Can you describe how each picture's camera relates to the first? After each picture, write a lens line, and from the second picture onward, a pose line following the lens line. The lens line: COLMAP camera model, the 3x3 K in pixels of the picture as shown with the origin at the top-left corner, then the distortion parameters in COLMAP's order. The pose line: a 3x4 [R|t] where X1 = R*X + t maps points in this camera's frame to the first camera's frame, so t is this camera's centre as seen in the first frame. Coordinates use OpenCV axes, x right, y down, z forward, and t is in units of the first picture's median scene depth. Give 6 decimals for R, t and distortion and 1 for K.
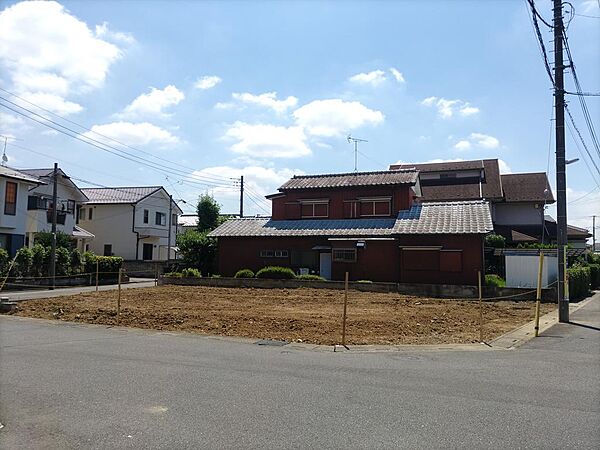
lens RADIAL K [[442.2, 0, 300.0], [0, 442.2, 225.0], [0, 0, 1]] dist [0.091888, -0.118016]
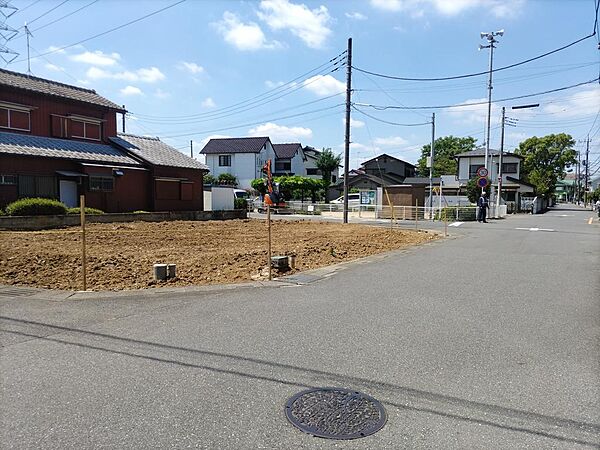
lens RADIAL K [[442.2, 0, 300.0], [0, 442.2, 225.0], [0, 0, 1]] dist [0.091888, -0.118016]
pose [[0.125082, -0.080935, 0.988840, -0.683758], [-0.097433, 0.990848, 0.093423, 0.025151], [-0.987351, -0.108031, 0.116051, 0.458222]]
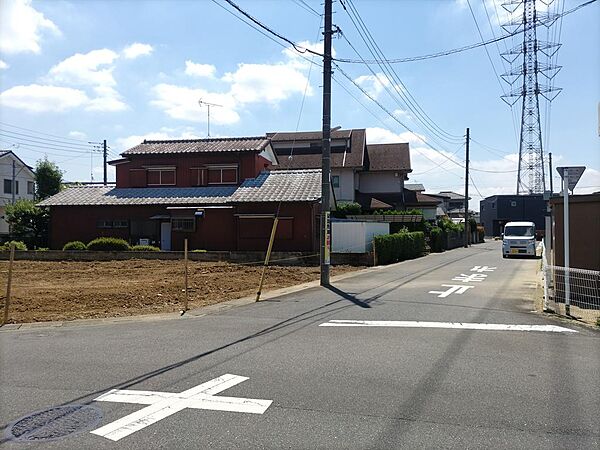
lens RADIAL K [[442.2, 0, 300.0], [0, 442.2, 225.0], [0, 0, 1]] dist [0.091888, -0.118016]
pose [[0.985428, -0.014651, 0.169461, 0.171859], [0.002791, 0.997542, 0.070018, 0.002198], [-0.170070, -0.068525, 0.983047, 0.004368]]
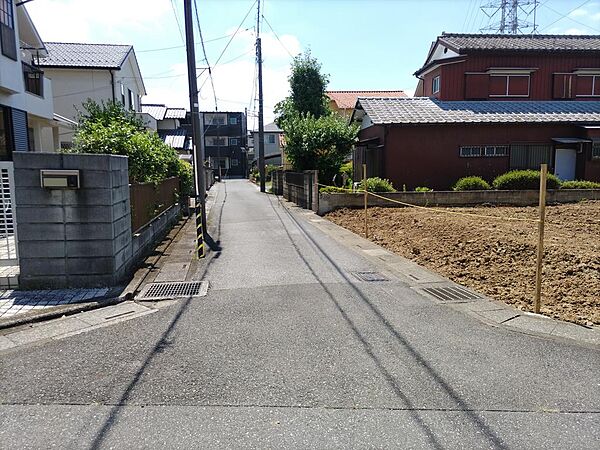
lens RADIAL K [[442.2, 0, 300.0], [0, 442.2, 225.0], [0, 0, 1]] dist [0.091888, -0.118016]
pose [[0.913338, -0.080530, 0.399160, -0.585276], [-0.007437, 0.976787, 0.214082, 0.031824], [-0.407135, -0.198498, 0.891538, 0.501970]]
